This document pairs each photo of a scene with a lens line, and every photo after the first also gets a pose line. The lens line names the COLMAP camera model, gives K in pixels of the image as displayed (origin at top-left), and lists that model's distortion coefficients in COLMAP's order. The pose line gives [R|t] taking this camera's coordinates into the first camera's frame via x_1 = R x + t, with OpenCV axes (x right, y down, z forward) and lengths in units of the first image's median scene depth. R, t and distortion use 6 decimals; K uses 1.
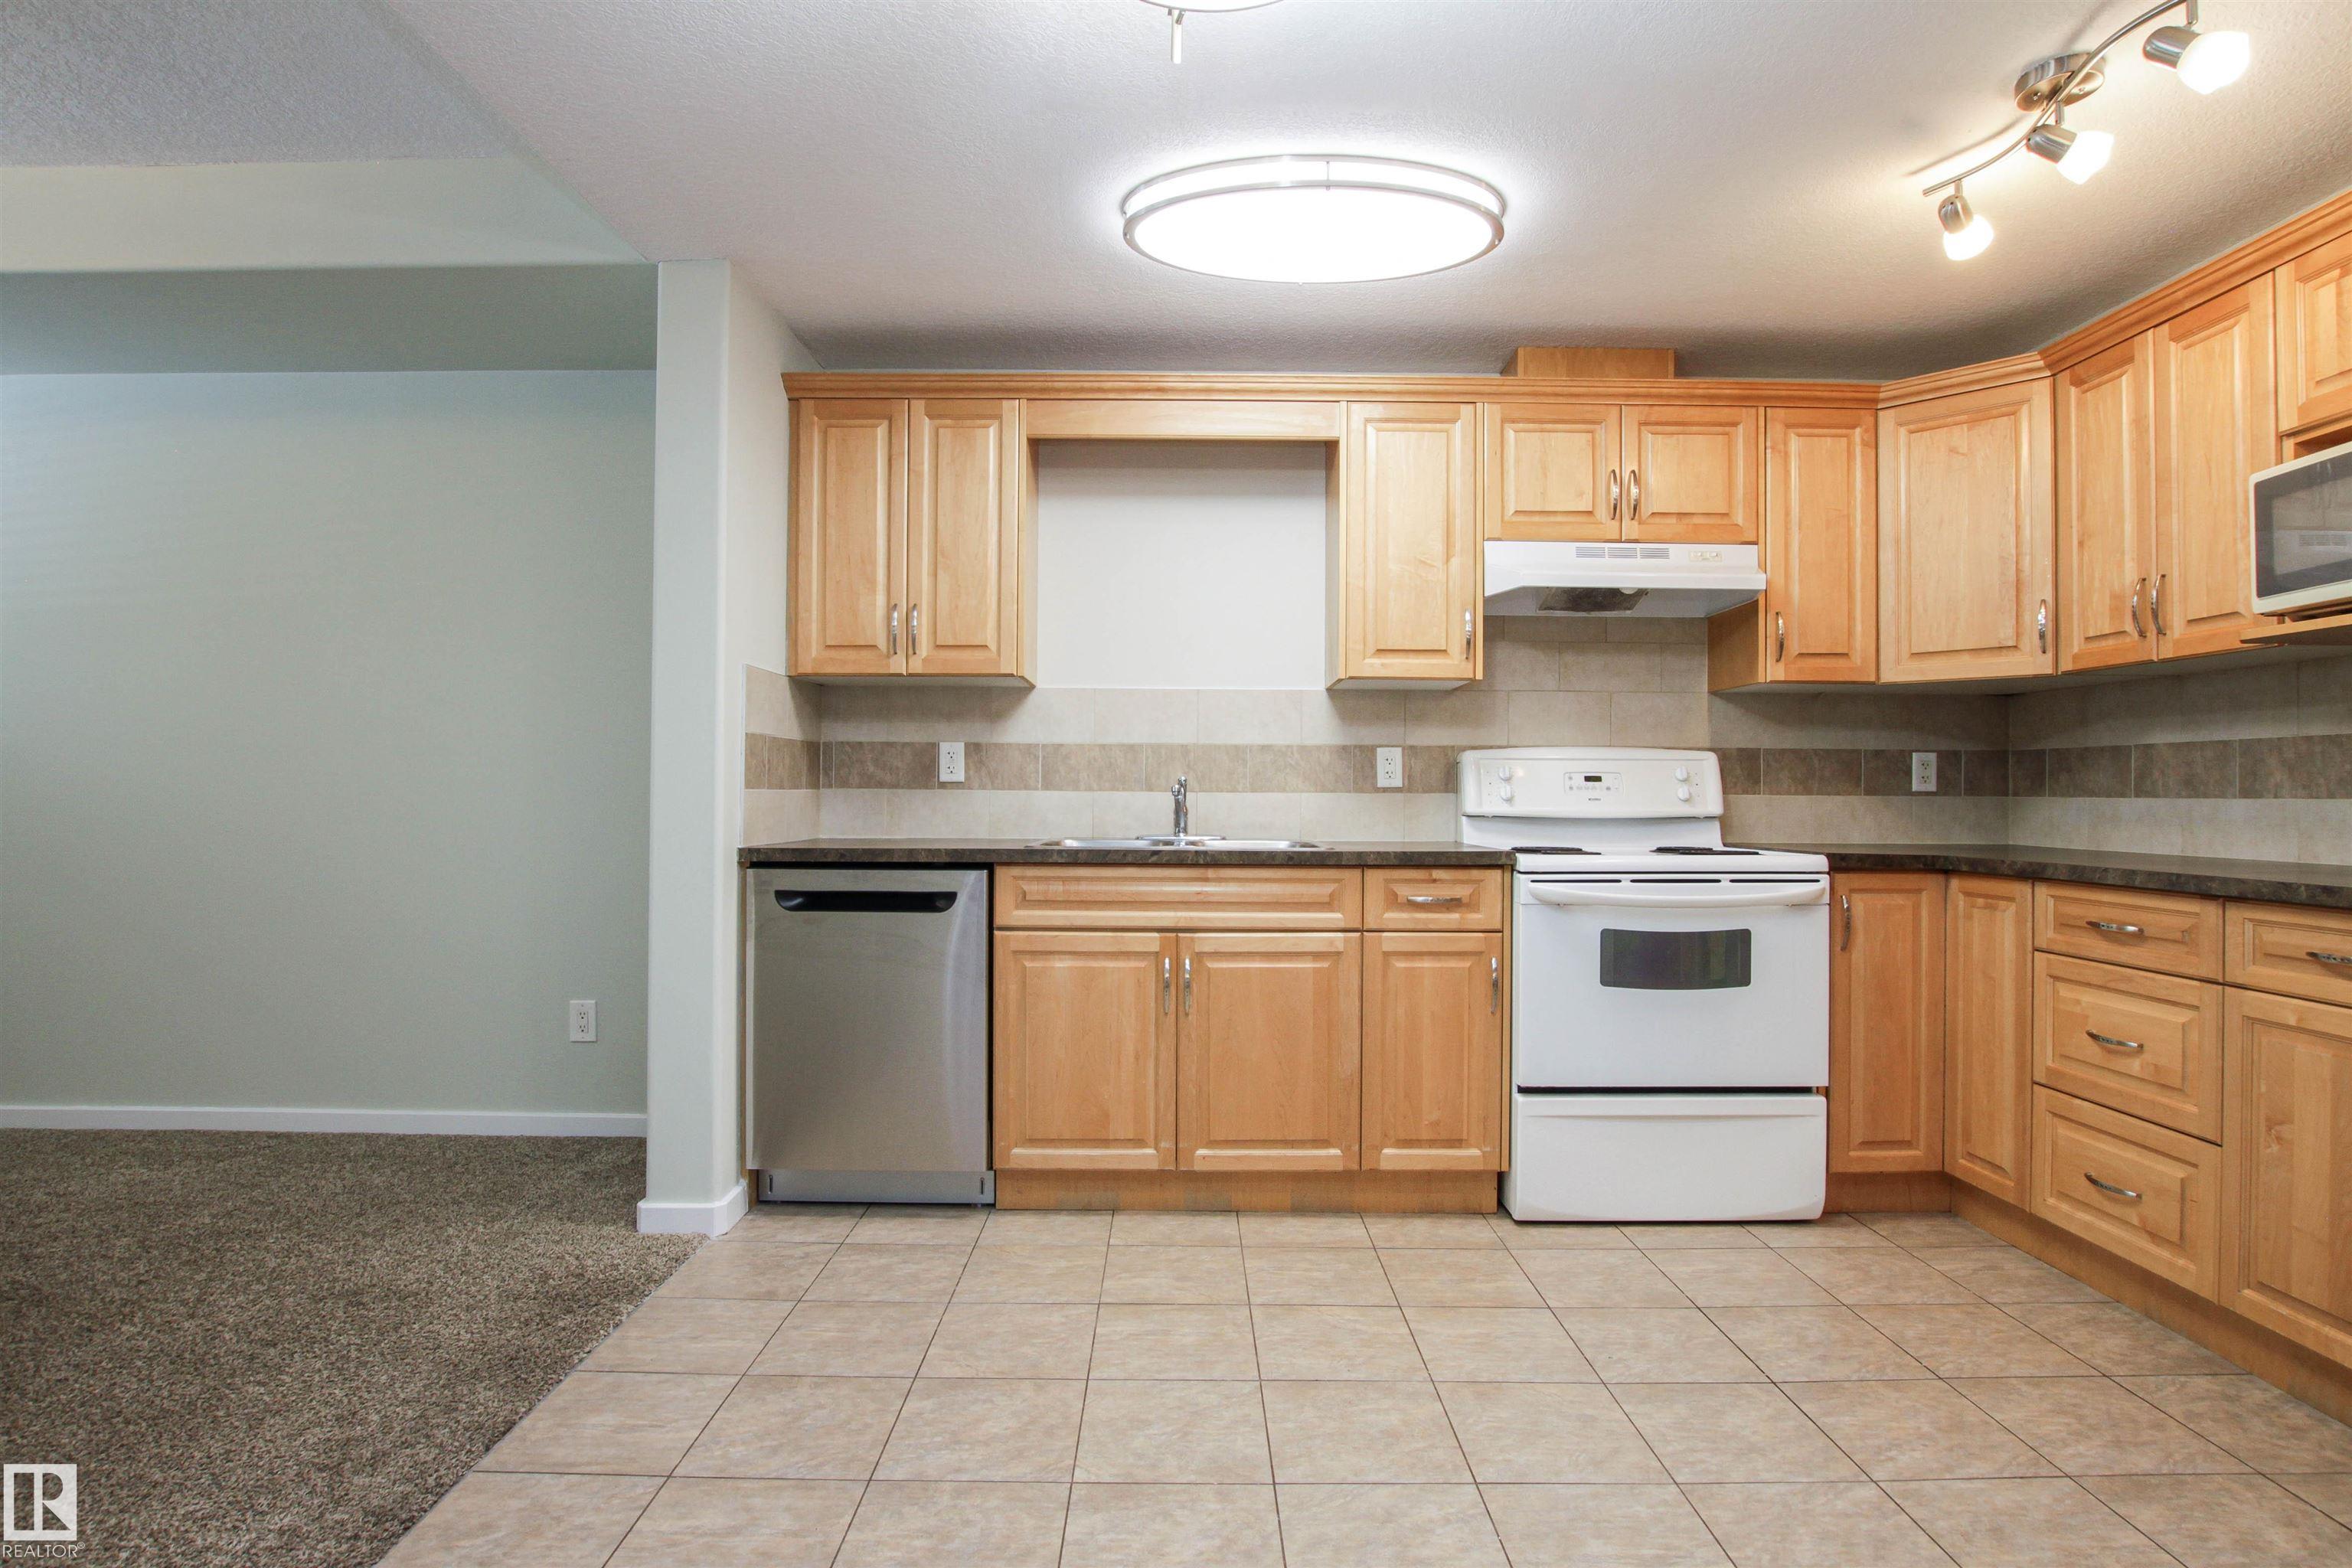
lens RADIAL K [[1162.3, 0, 1178.0], [0, 1162.3, 789.9], [0, 0, 1]] dist [-0.033310, 0.005603]
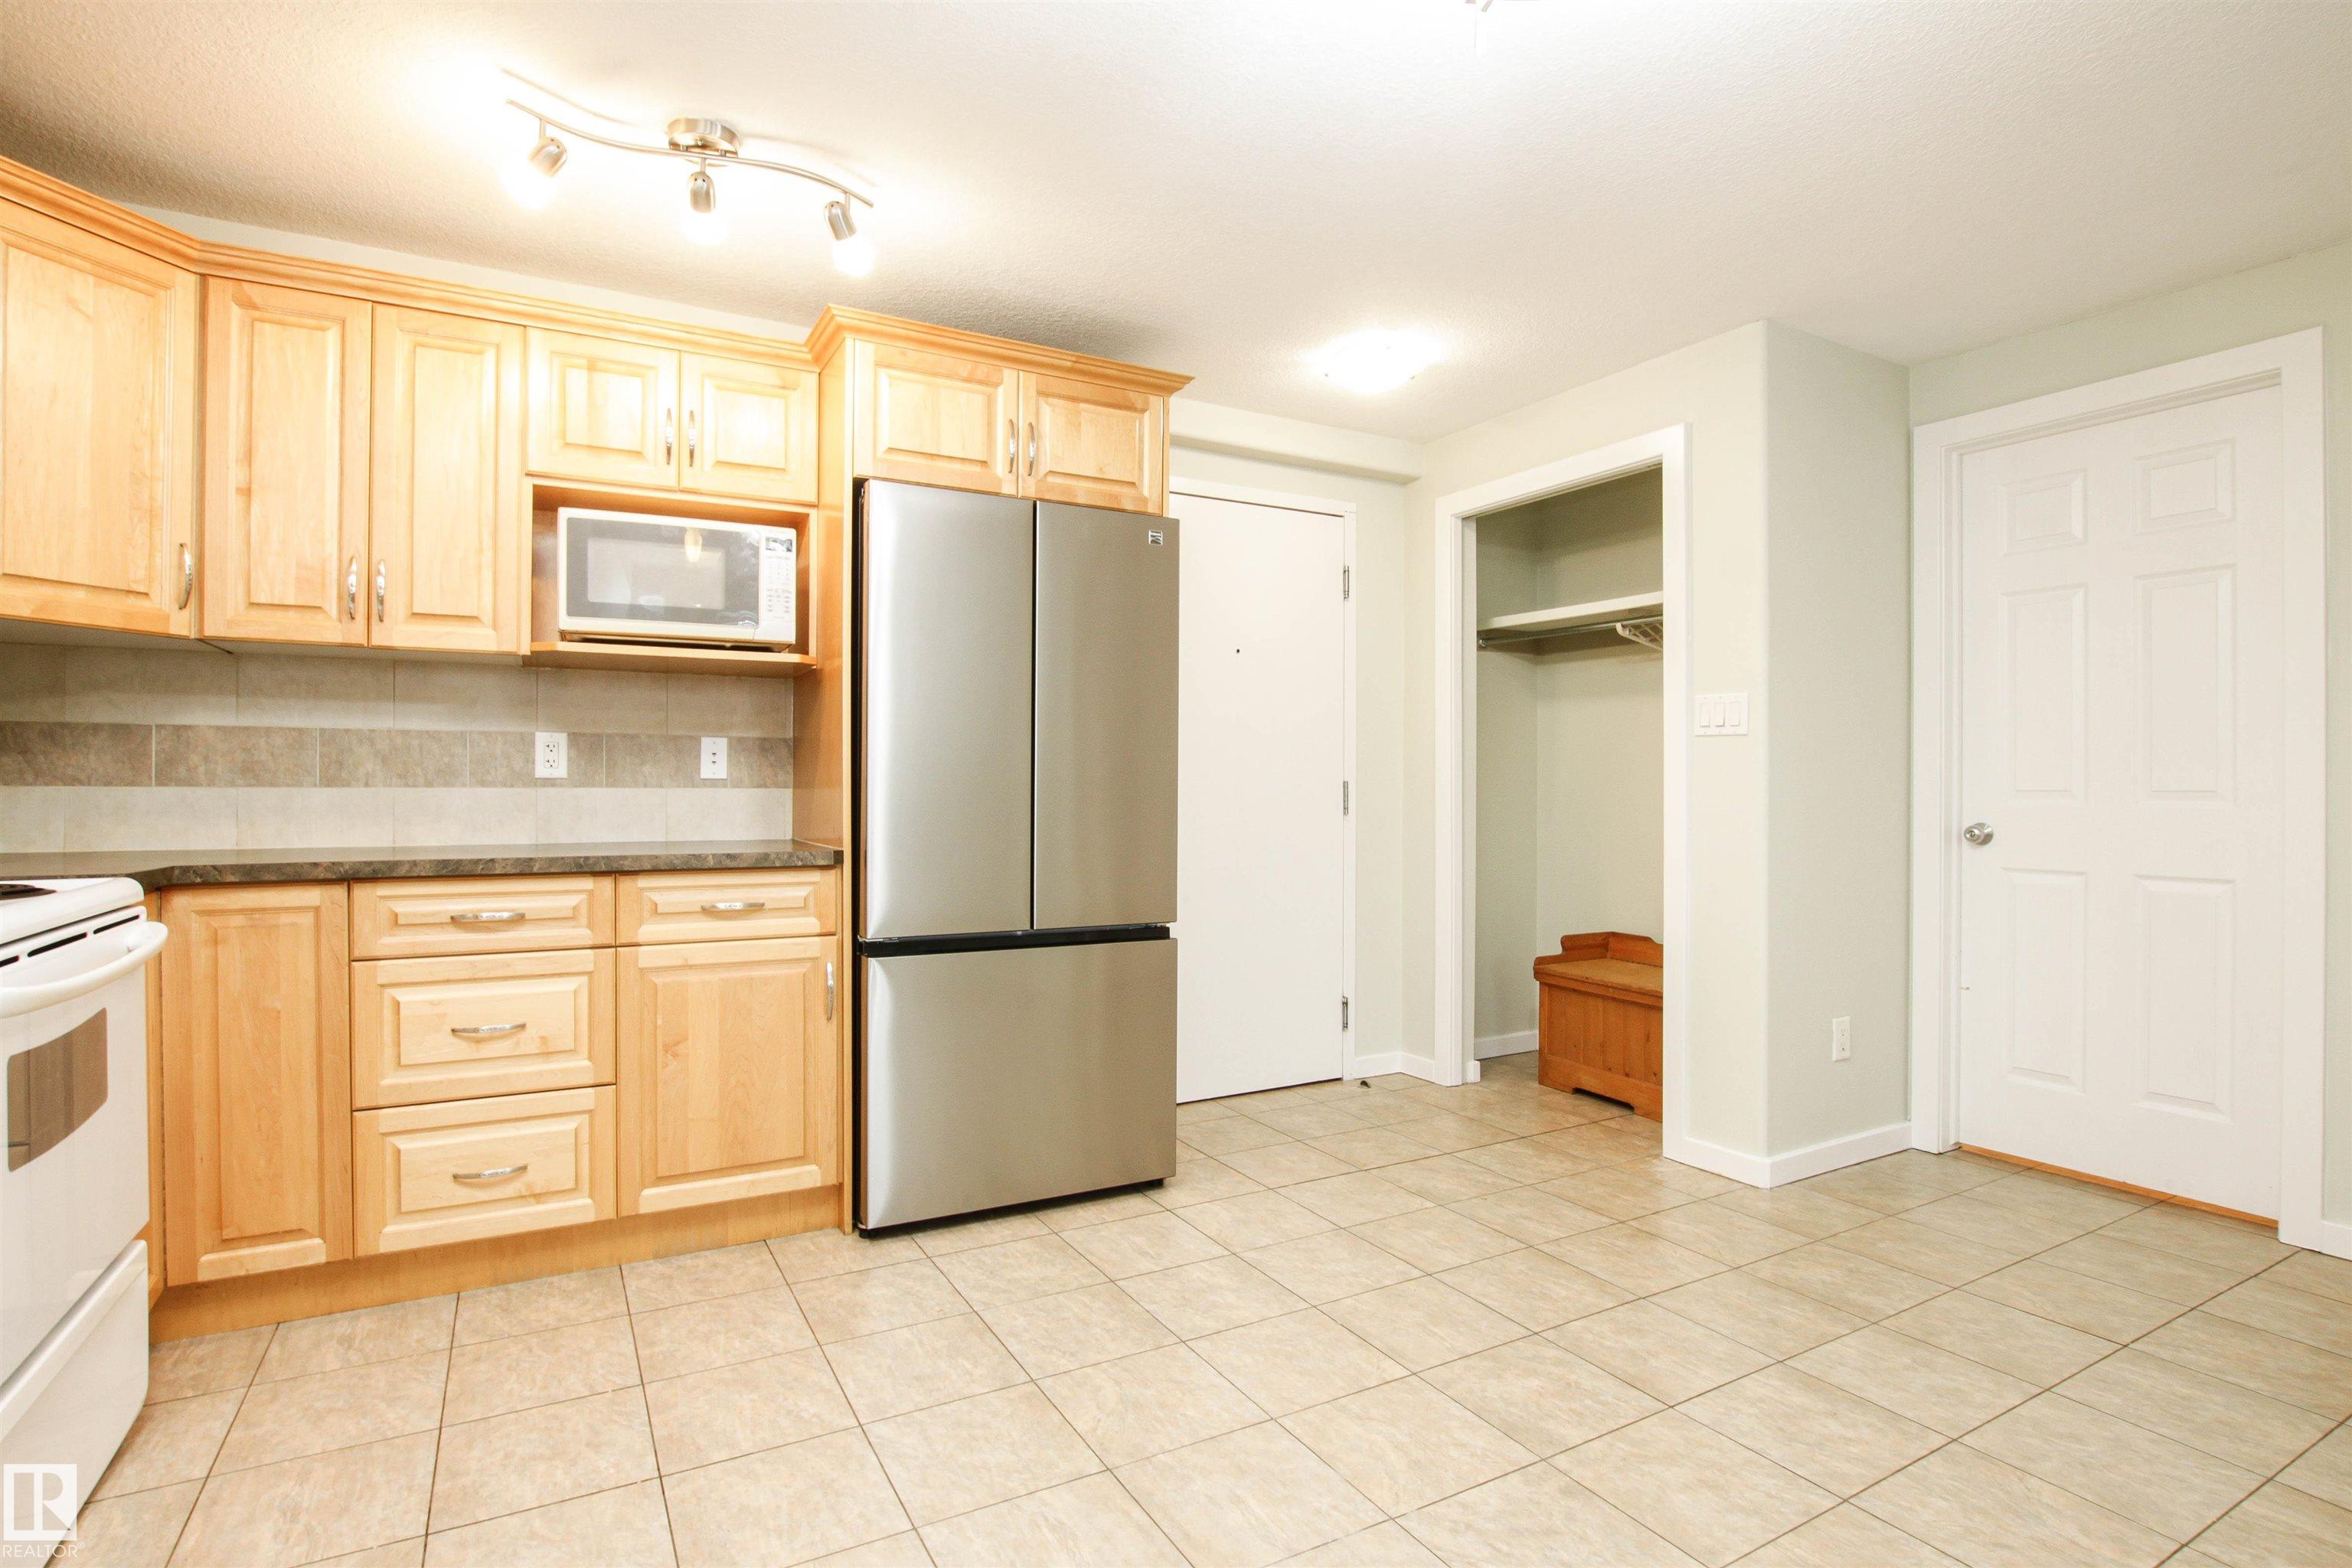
lens RADIAL K [[1162.3, 0, 1178.4], [0, 1162.3, 789.5], [0, 0, 1]] dist [-0.033310, 0.005603]
pose [[-0.490288, -0.009081, 0.871513, -0.295985], [-0.008941, 0.999946, 0.005389, -0.002363], [-0.871515, -0.005150, -0.490342, 0.784272]]
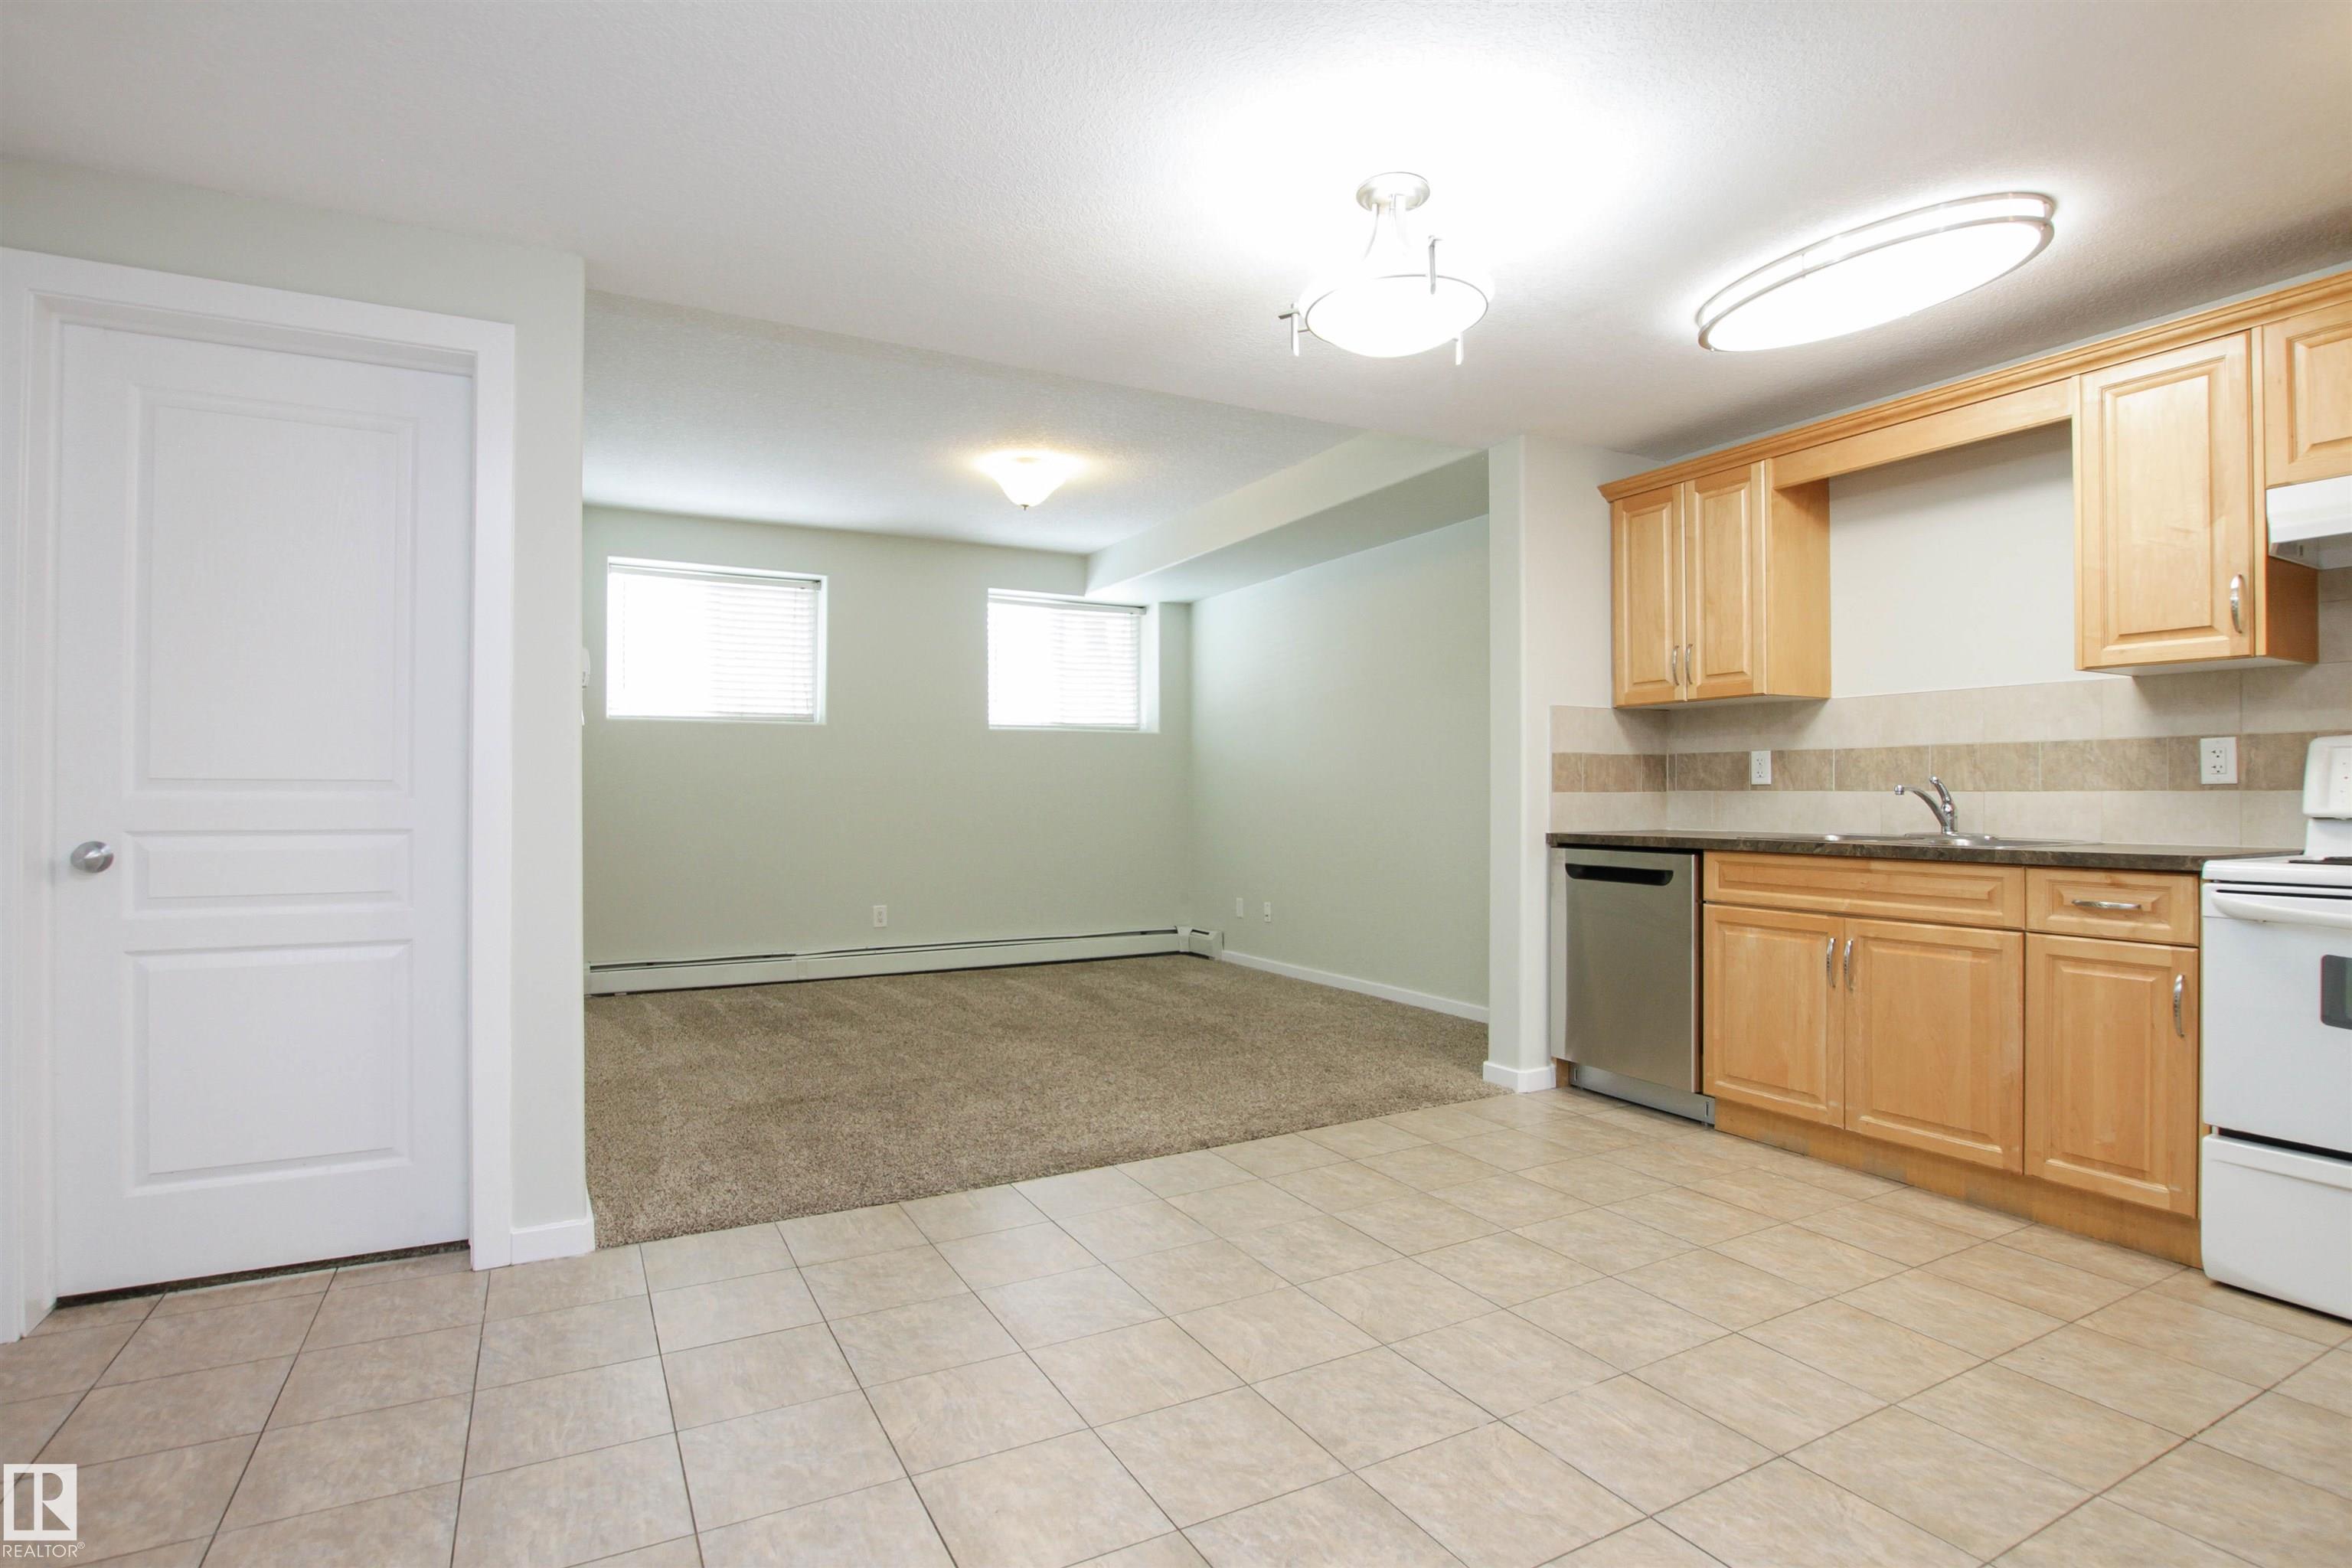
lens RADIAL K [[1162.3, 0, 1175.9], [0, 1162.3, 792.2], [0, 0, 1]] dist [-0.033310, 0.005603]
pose [[0.473474, -0.007463, -0.880776, 0.673506], [0.007556, 0.999962, -0.004411, 0.002198], [0.880775, -0.004567, 0.473512, -0.093486]]
